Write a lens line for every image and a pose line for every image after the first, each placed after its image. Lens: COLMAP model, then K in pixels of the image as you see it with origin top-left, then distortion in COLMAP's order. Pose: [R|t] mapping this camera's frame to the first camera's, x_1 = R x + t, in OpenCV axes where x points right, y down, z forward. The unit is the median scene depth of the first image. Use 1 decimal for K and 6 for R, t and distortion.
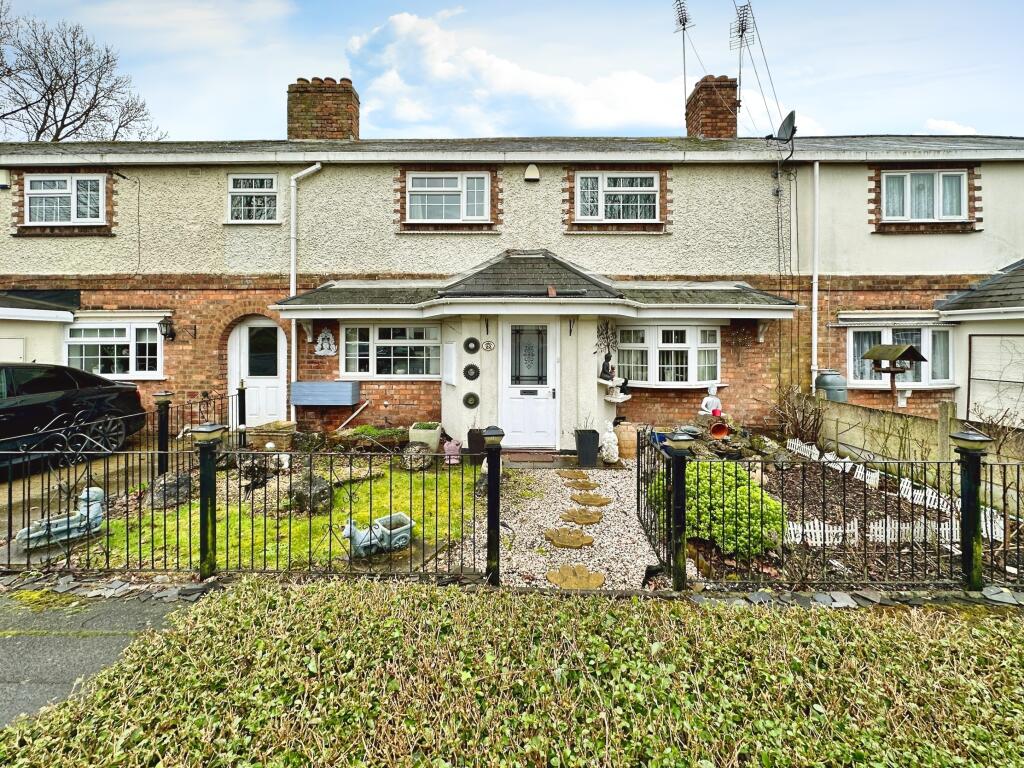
lens RADIAL K [[418.9, 0, 514.4], [0, 418.9, 331.6], [0, 0, 1]] dist [-0.004263, 0.000724]
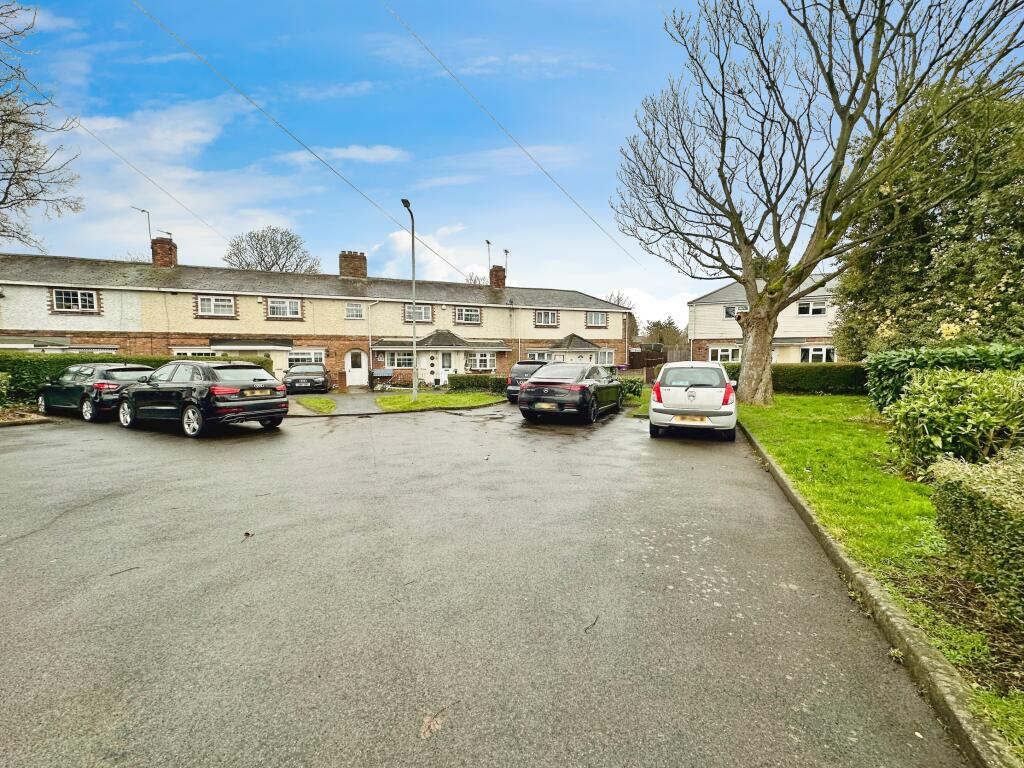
lens RADIAL K [[418.9, 0, 508.6], [0, 418.9, 390.9], [0, 0, 1]] dist [-0.004263, 0.000724]
pose [[0.925916, -0.032542, 0.376325, -0.769570], [-0.008604, 0.994206, 0.107143, -0.070977], [-0.377632, -0.102443, 0.920272, -2.383798]]
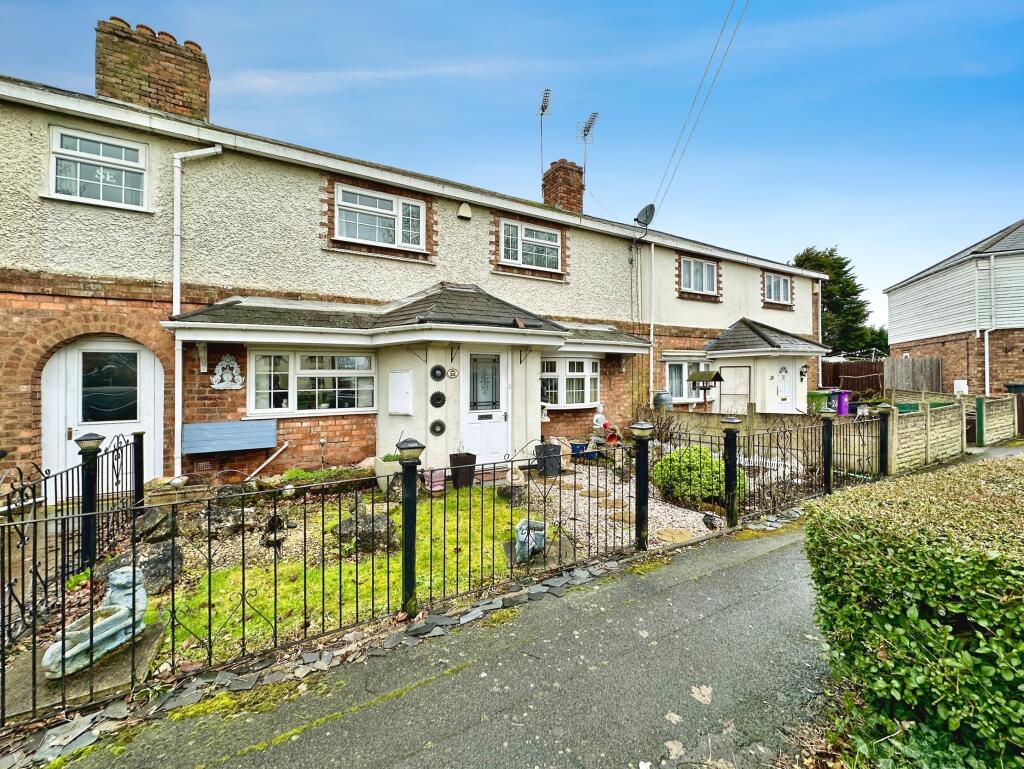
lens RADIAL K [[407.8, 0, 503.1], [0, 407.8, 374.8], [0, 0, 1]] dist [-0.003281, -0.000297]
pose [[0.865223, -0.004674, 0.501365, -0.389247], [0.006086, 0.999981, -0.001180, 0.034111], [-0.501350, 0.004072, 0.865235, 0.066292]]
